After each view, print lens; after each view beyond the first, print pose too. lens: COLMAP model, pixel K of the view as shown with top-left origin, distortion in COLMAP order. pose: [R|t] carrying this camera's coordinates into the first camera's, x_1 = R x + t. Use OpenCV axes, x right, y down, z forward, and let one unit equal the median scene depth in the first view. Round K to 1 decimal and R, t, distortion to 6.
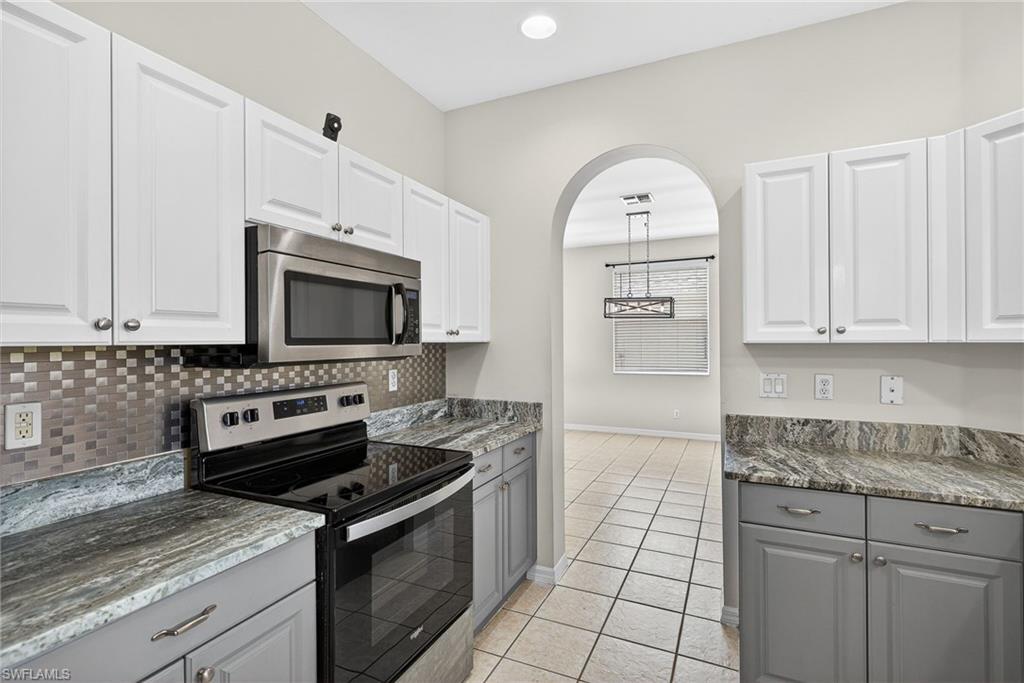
lens RADIAL K [[477.8, 0, 511.6], [0, 477.8, 338.4], [0, 0, 1]] dist [0.000938, 0.000335]
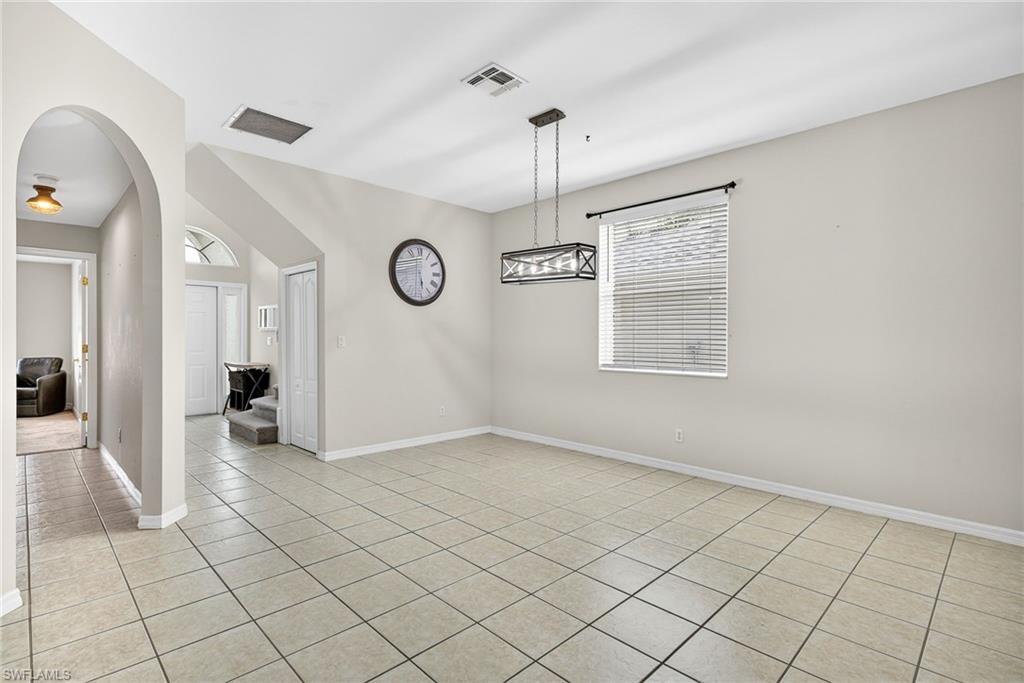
lens RADIAL K [[493.3, 0, 513.8], [0, 493.3, 339.3], [0, 0, 1]] dist [0.001101, 0.000069]
pose [[0.937163, 0.013133, -0.348645, 1.164880], [-0.008602, 0.999857, 0.014540, 0.063174], [0.348786, -0.010628, 0.937142, 0.945716]]
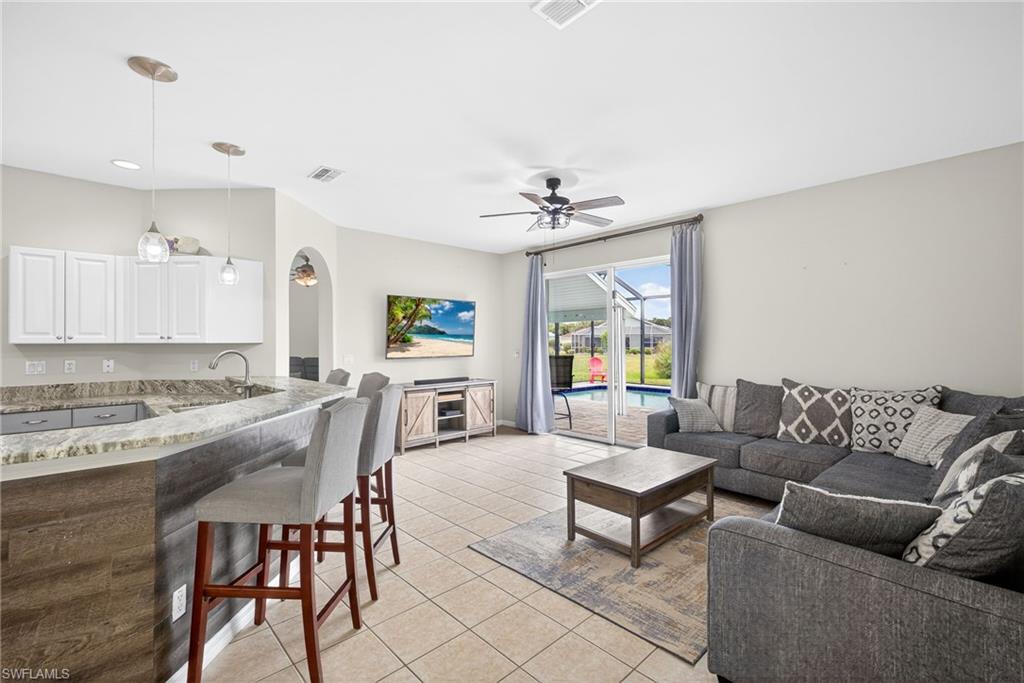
lens RADIAL K [[447.1, 0, 513.9], [0, 447.1, 338.6], [0, 0, 1]] dist [0.001083, 0.000019]
pose [[0.367741, 0.011570, 0.929856, -0.382958], [-0.003987, 0.999933, -0.010865, 0.001185], [-0.929920, 0.000288, 0.367762, -1.390883]]
